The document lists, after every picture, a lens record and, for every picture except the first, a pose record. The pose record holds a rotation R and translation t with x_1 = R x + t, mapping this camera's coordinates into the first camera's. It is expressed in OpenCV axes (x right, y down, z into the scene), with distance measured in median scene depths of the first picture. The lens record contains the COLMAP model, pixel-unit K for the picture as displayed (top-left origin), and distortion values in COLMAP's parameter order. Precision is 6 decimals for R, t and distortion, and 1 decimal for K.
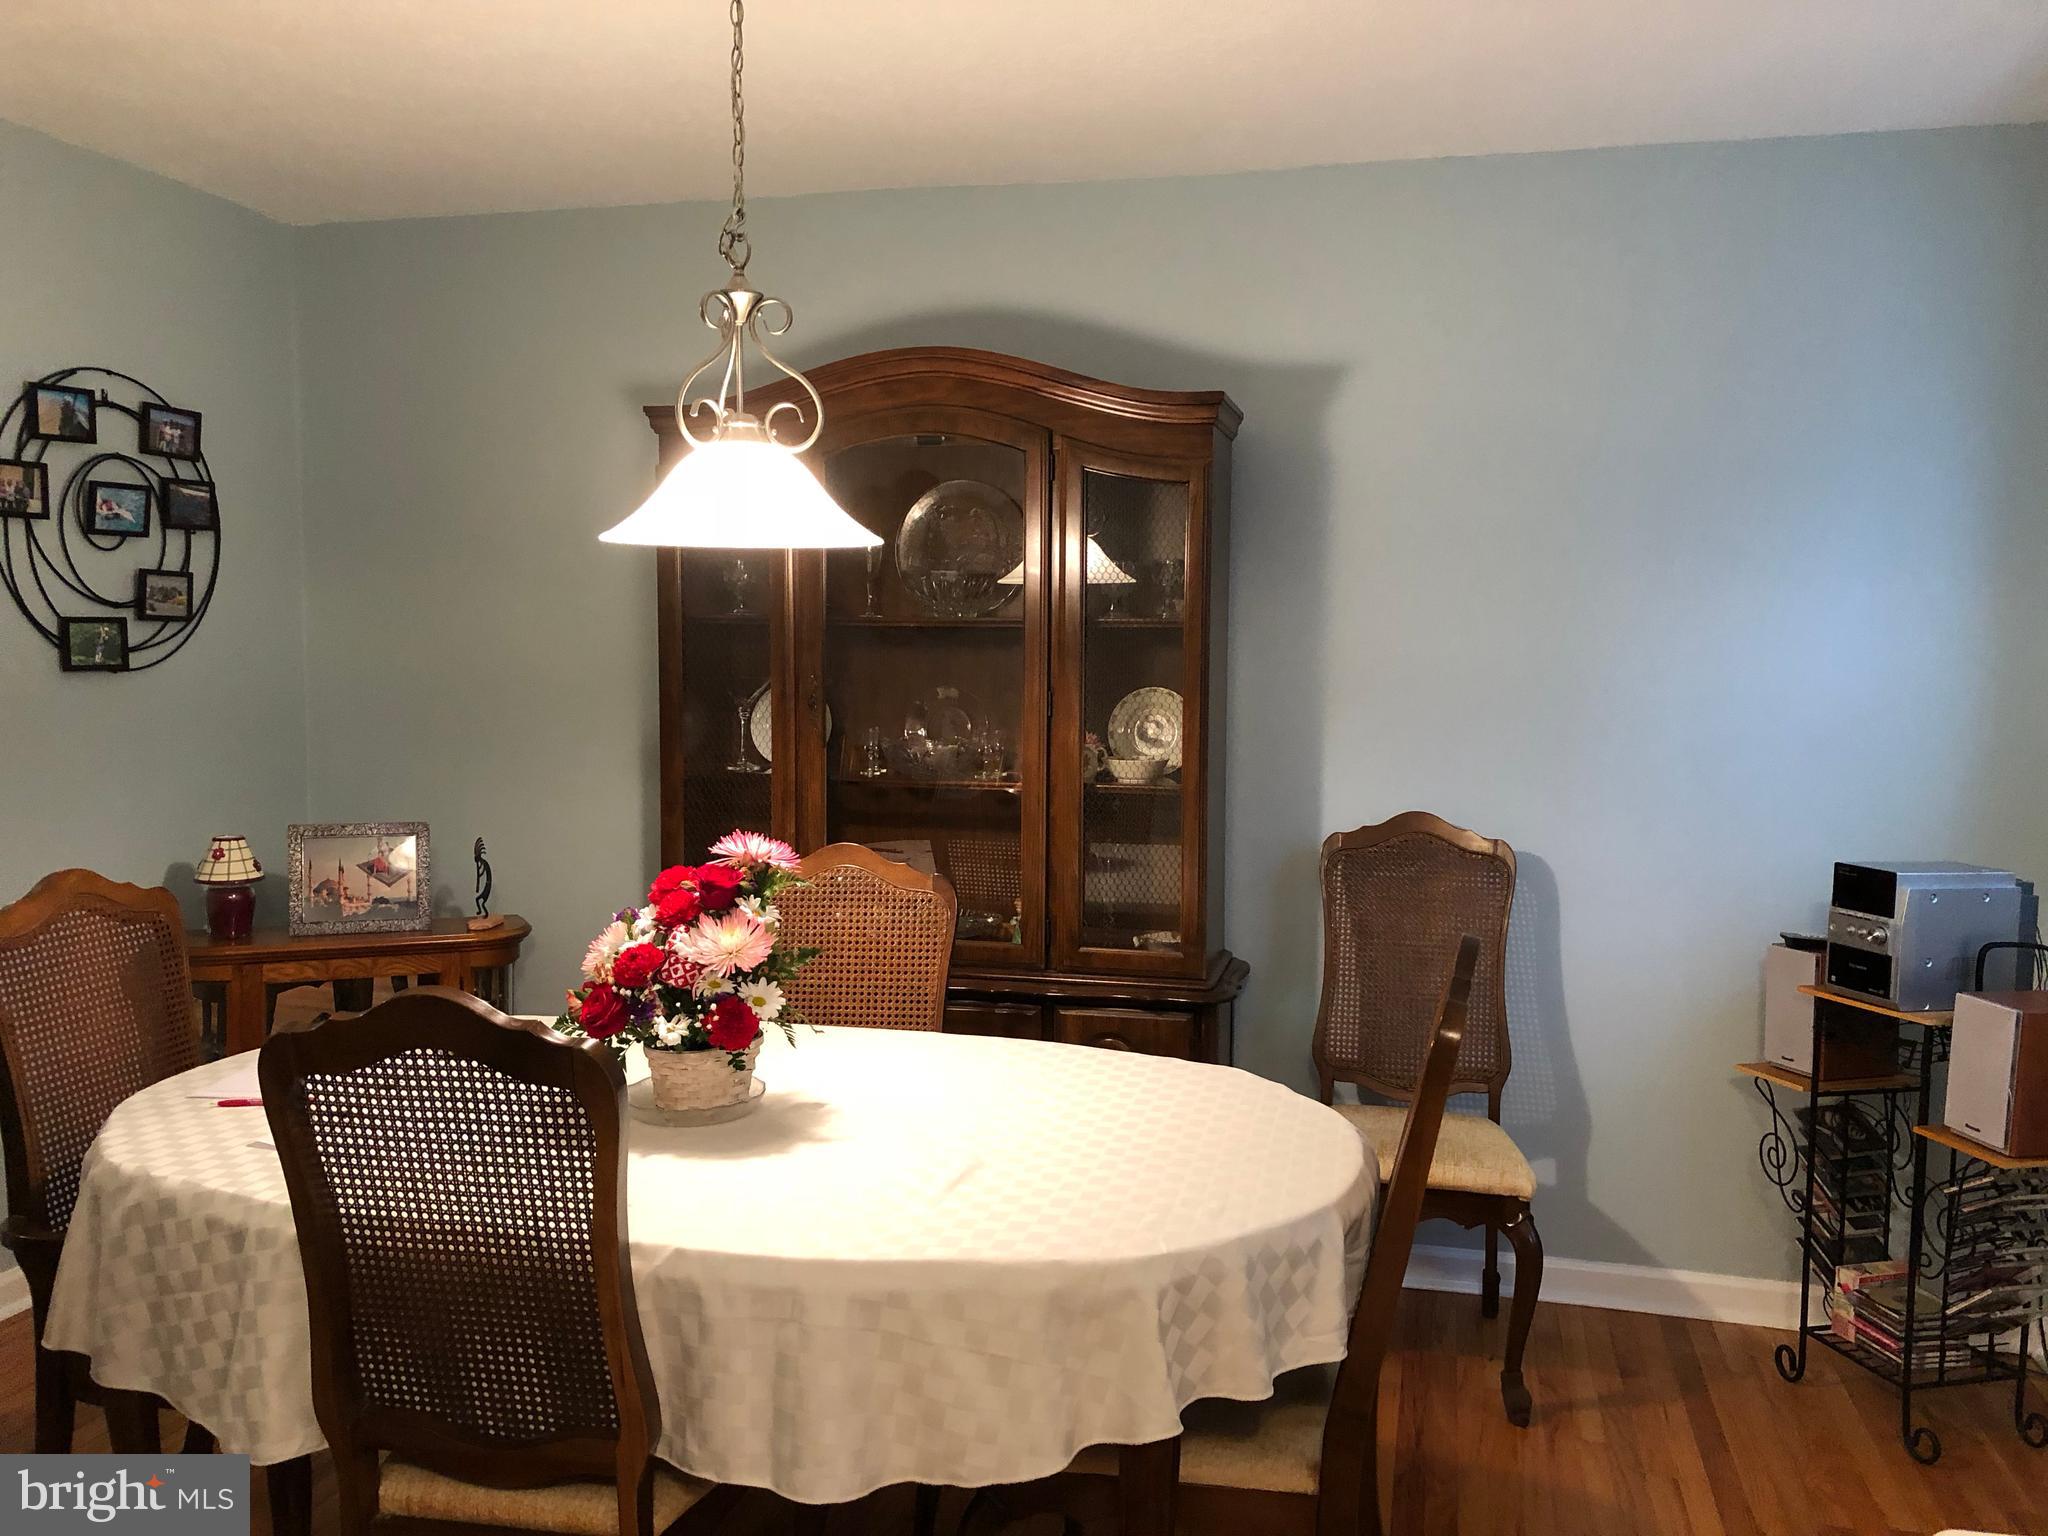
lens RADIAL K [[1677.1, 0, 1035.1], [0, 1677.1, 761.8], [0, 0, 1]] dist [0.034374, -0.035261]
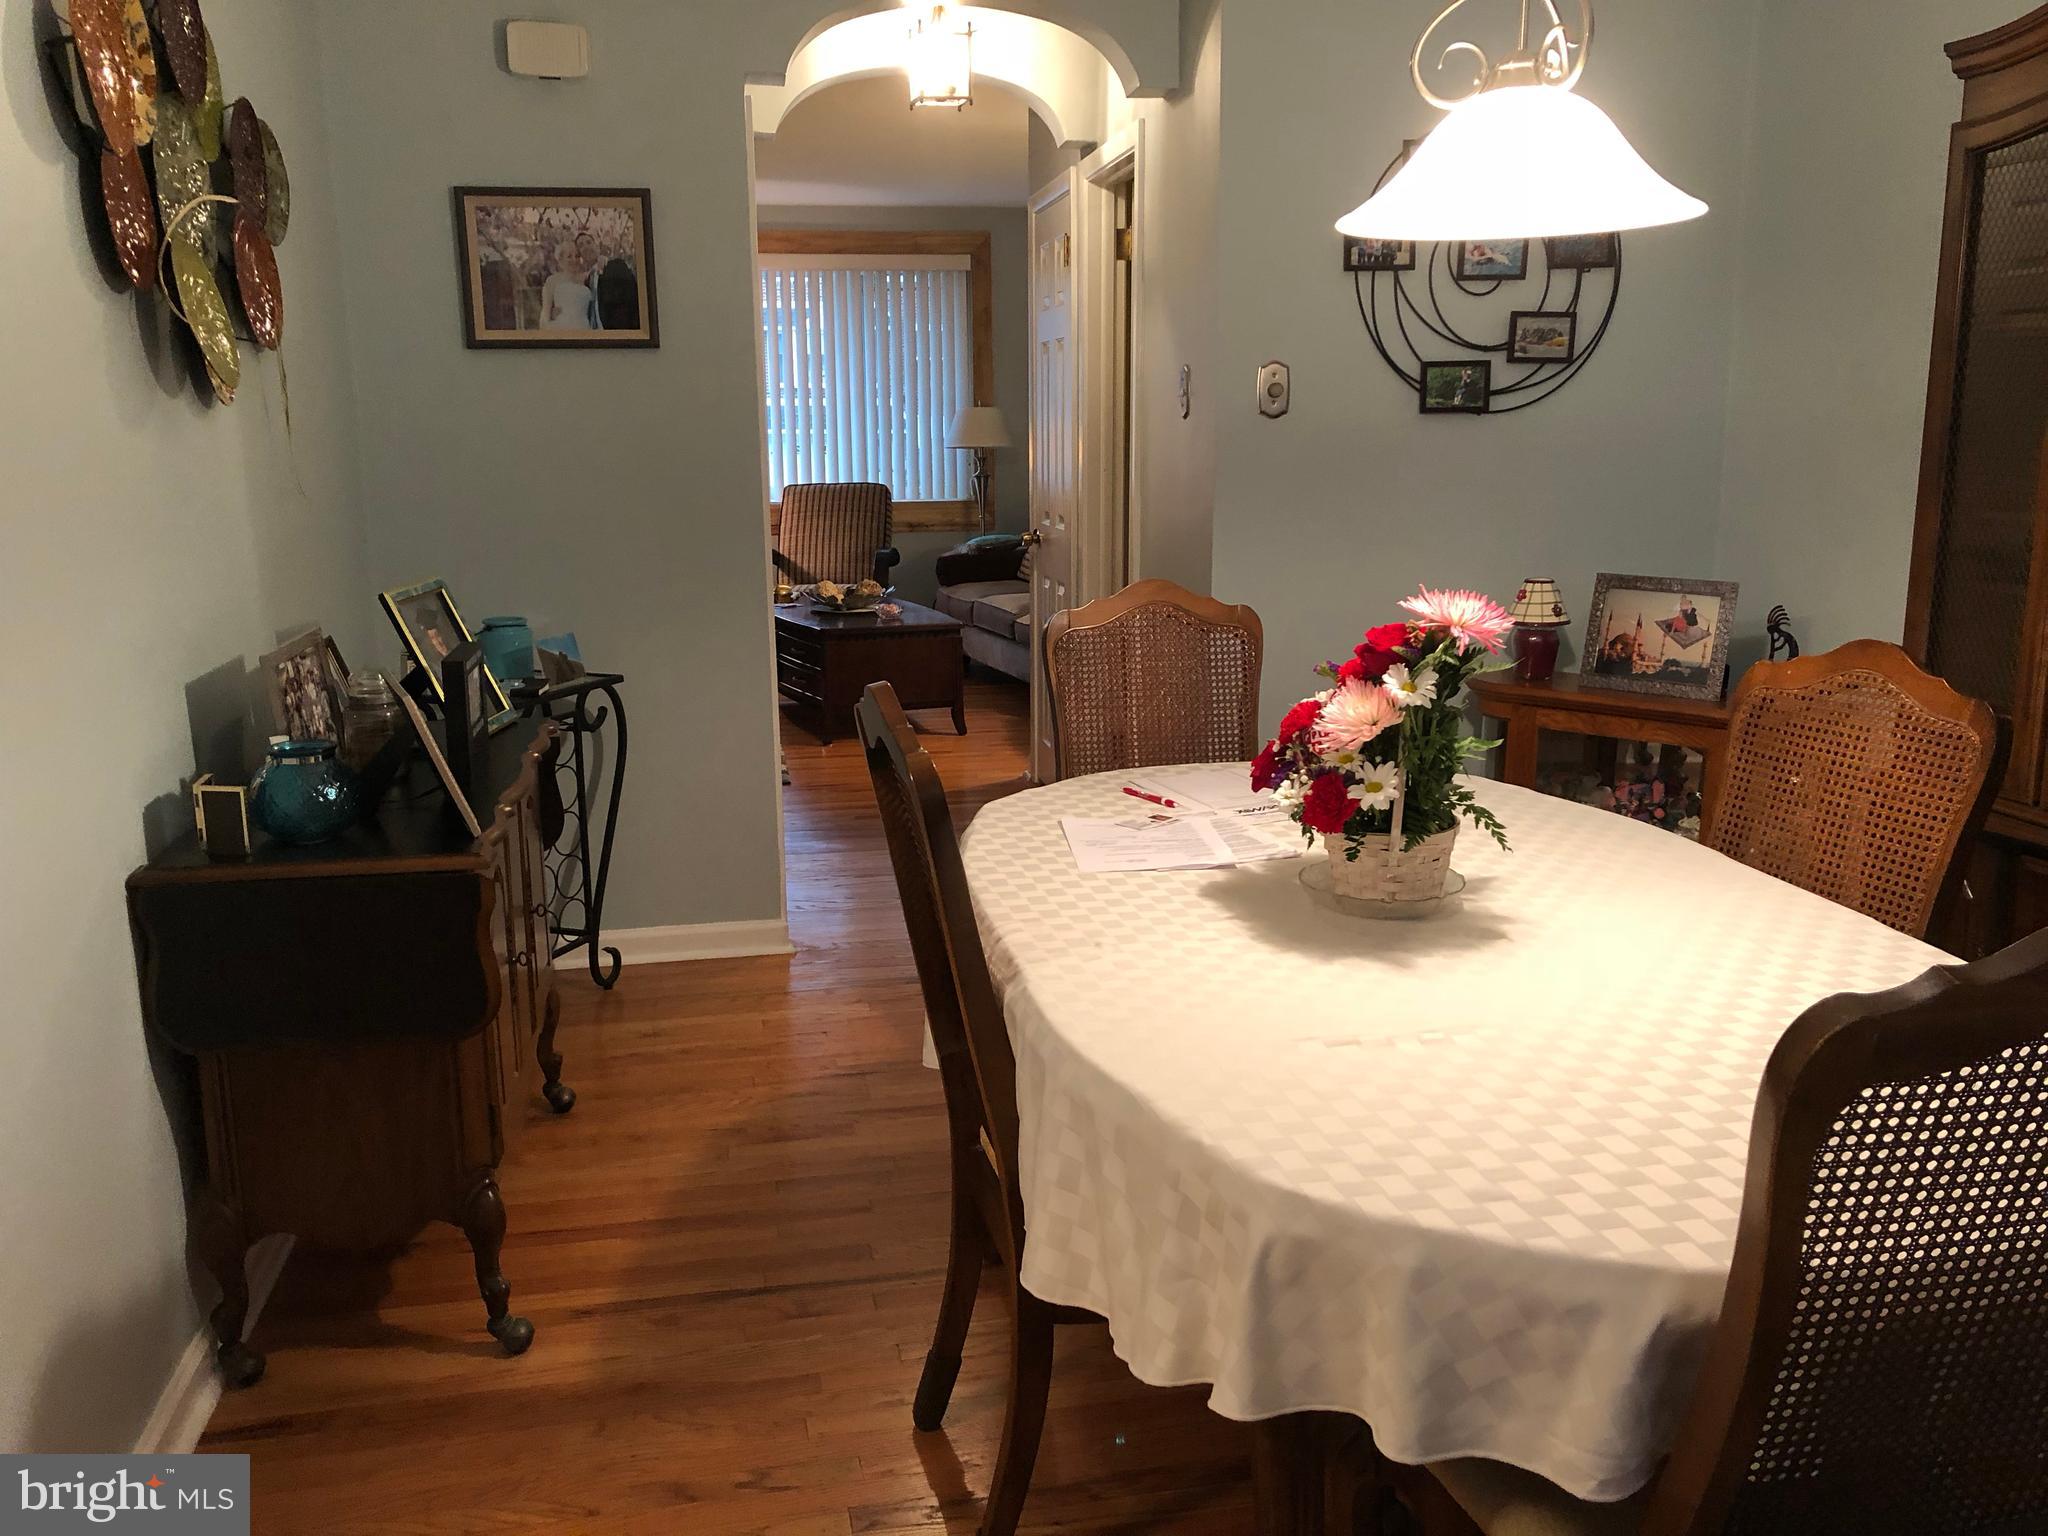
lens RADIAL K [[1677.1, 0, 1029.9], [0, 1677.1, 778.2], [0, 0, 1]] dist [0.034374, -0.035261]
pose [[0.420889, 0.180797, -0.888912, 0.311719], [-0.049584, 0.983057, 0.176468, -0.001315], [0.905756, -0.030198, 0.422723, 0.293194]]
